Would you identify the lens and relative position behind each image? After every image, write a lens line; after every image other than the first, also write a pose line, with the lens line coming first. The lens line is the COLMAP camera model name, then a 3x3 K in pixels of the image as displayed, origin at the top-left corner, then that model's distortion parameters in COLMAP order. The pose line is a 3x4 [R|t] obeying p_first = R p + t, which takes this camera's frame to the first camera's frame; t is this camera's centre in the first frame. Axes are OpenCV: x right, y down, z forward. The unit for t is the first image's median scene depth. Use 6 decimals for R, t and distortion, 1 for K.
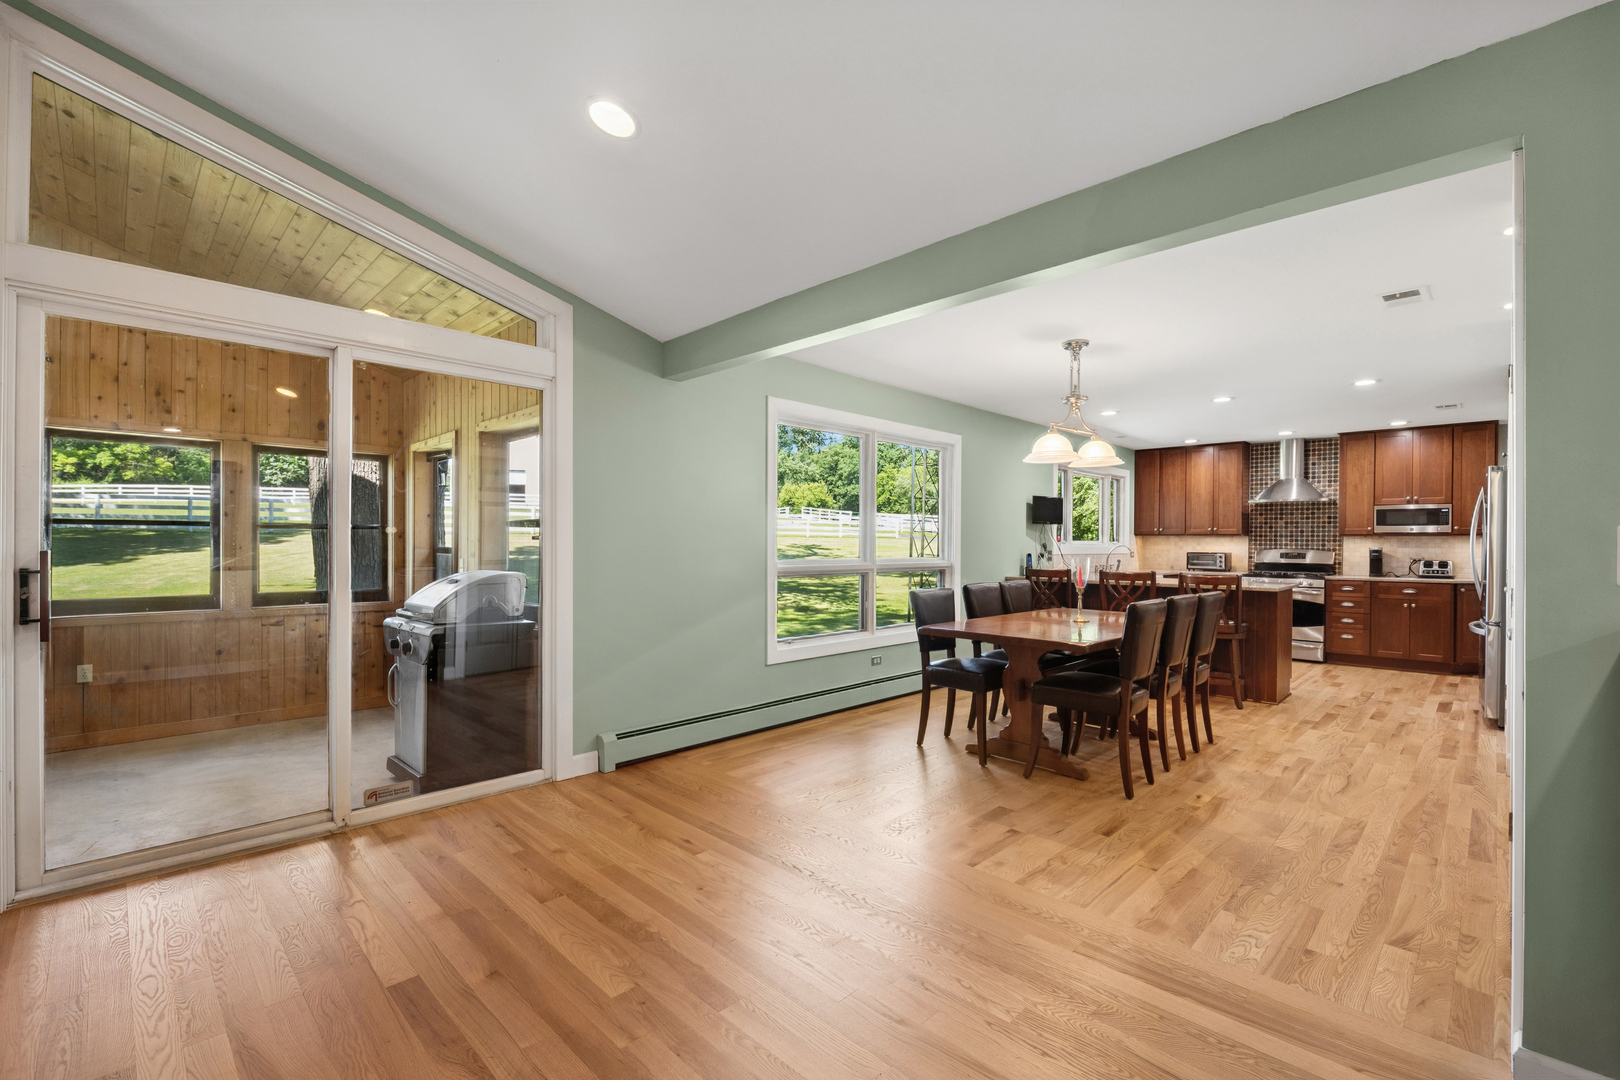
lens RADIAL K [[701.4, 0, 814.9], [0, 701.4, 549.0], [0, 0, 1]] dist [0.000409, -0.000011]
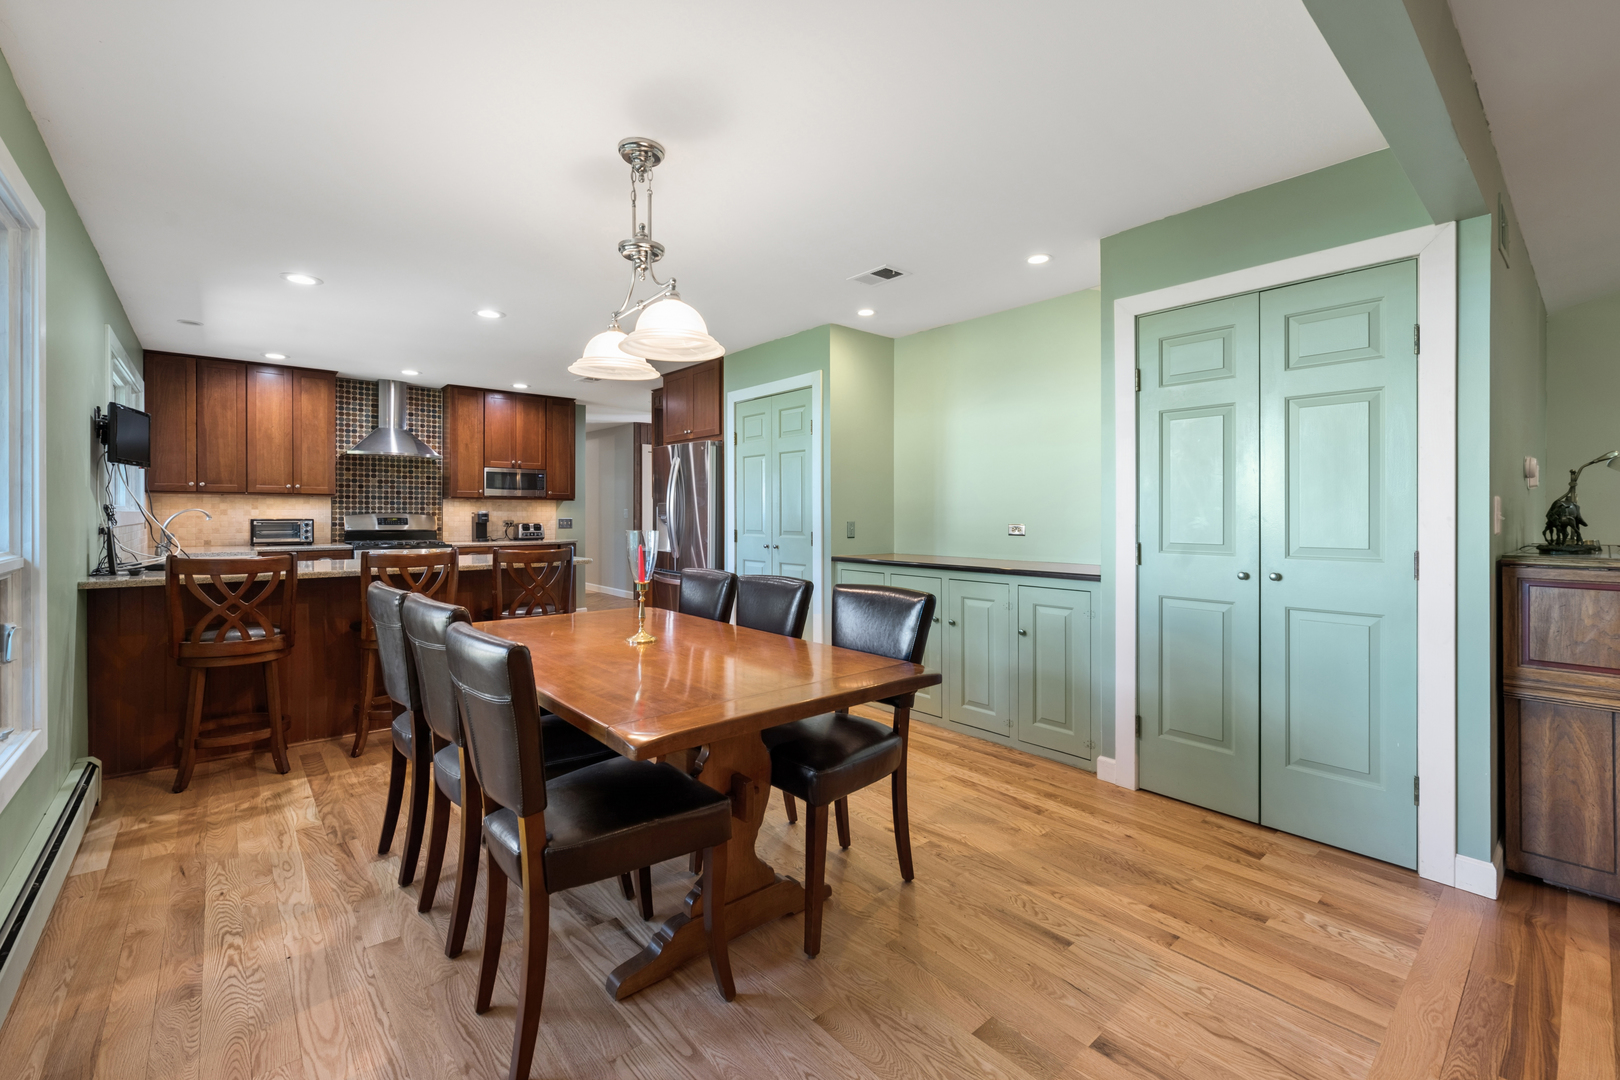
lens RADIAL K [[681.4, 0, 810.0], [0, 681.4, 540.0], [0, 0, 1]] dist [0.001050, -0.000031]
pose [[0.075871, -0.045711, 0.996069, -0.094192], [0.003691, 0.998955, 0.045562, -0.003628], [-0.997111, 0.000220, 0.075960, 0.475699]]
